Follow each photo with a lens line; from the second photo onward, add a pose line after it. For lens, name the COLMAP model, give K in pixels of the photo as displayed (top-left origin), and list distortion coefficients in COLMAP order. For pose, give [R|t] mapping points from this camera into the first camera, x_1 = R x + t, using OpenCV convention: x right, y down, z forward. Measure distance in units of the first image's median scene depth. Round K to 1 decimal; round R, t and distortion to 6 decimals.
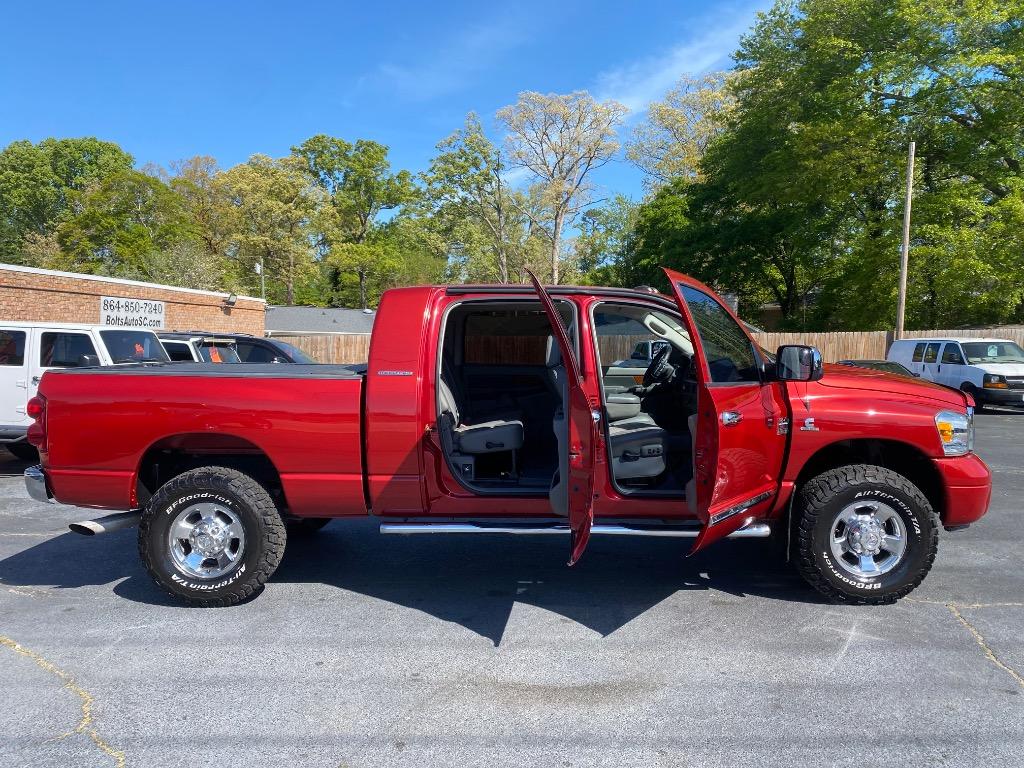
lens RADIAL K [[779.3, 0, 514.4], [0, 779.3, 386.7], [0, 0, 1]] dist [0.011105, -0.009798]
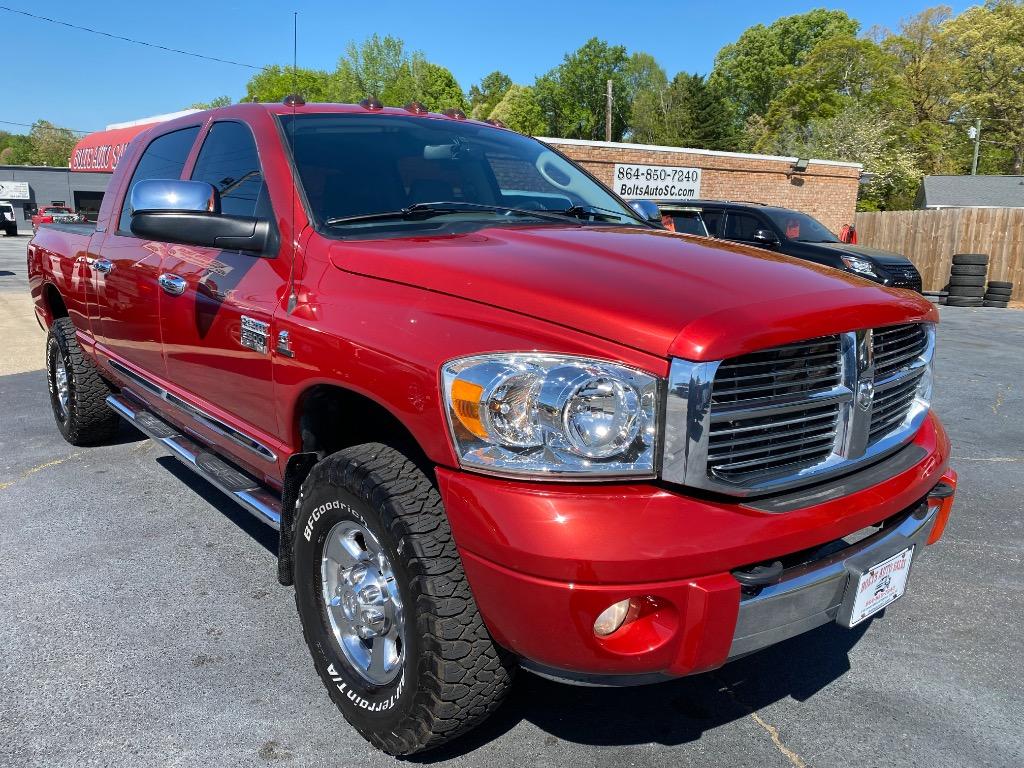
lens RADIAL K [[779.3, 0, 511.7], [0, 779.3, 381.7], [0, 0, 1]] dist [0.011105, -0.009798]
pose [[0.646895, 0.162278, -0.745113, 0.112542], [-0.052632, 0.984267, 0.168669, -0.004230], [0.760761, -0.069894, 0.645258, 0.185297]]
